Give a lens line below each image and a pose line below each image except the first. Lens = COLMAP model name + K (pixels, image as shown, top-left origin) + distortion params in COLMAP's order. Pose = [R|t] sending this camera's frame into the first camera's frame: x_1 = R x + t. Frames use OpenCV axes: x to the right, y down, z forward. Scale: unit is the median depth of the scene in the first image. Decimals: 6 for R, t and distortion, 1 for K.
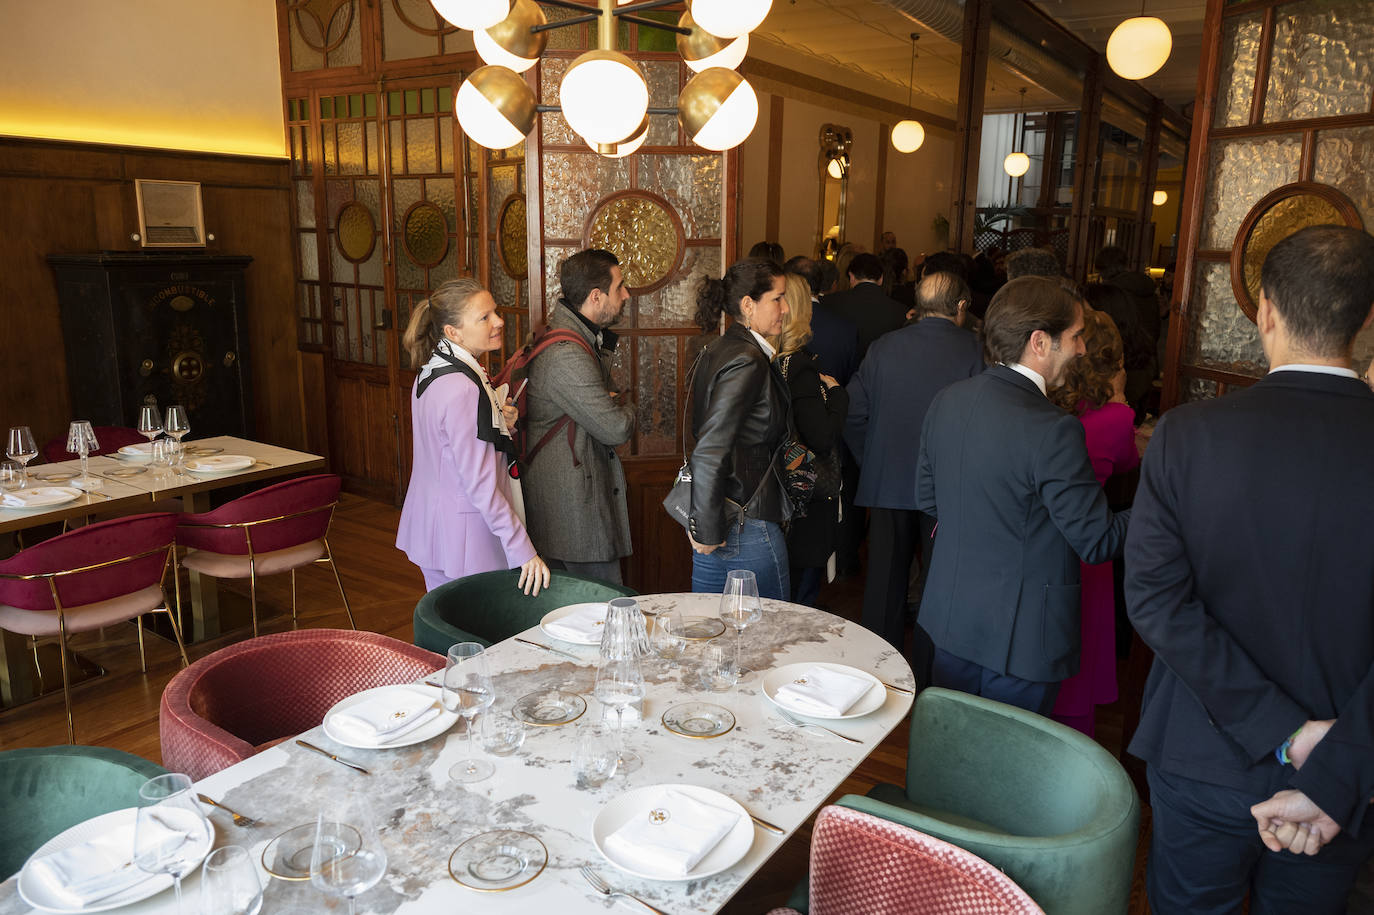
lens RADIAL K [[975.5, 0, 687.0], [0, 975.5, 457.5], [0, 0, 1]] dist [0.042928, 0.002258]
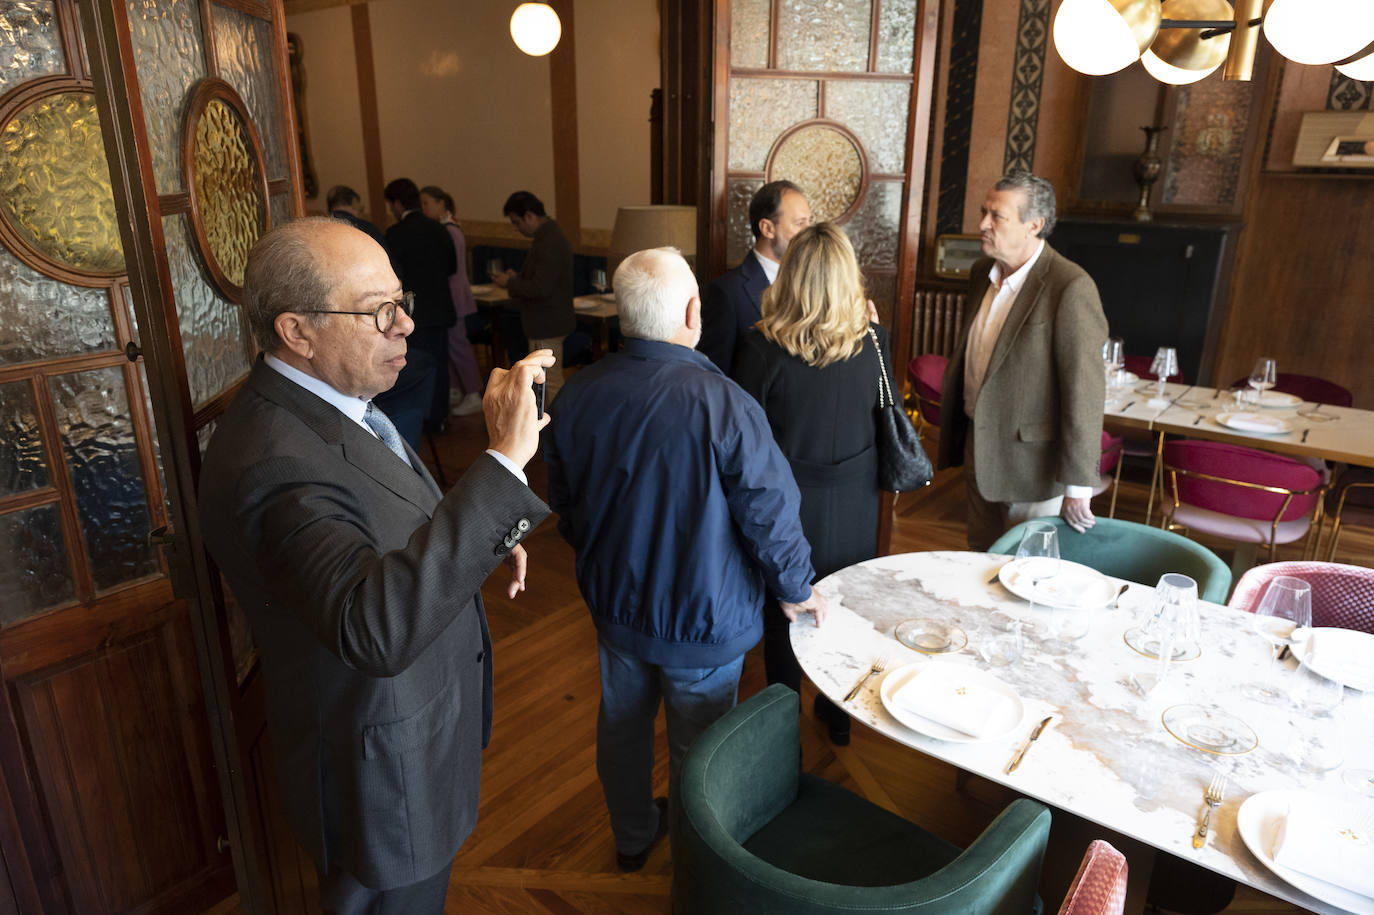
lens RADIAL K [[975.5, 0, 687.0], [0, 975.5, 457.5], [0, 0, 1]] dist [0.042928, 0.002258]
pose [[0.057983, -0.337136, 0.939669, -0.751035], [0.206579, 0.924932, 0.319101, -0.287733], [-0.976710, 0.175613, 0.123275, 1.058275]]
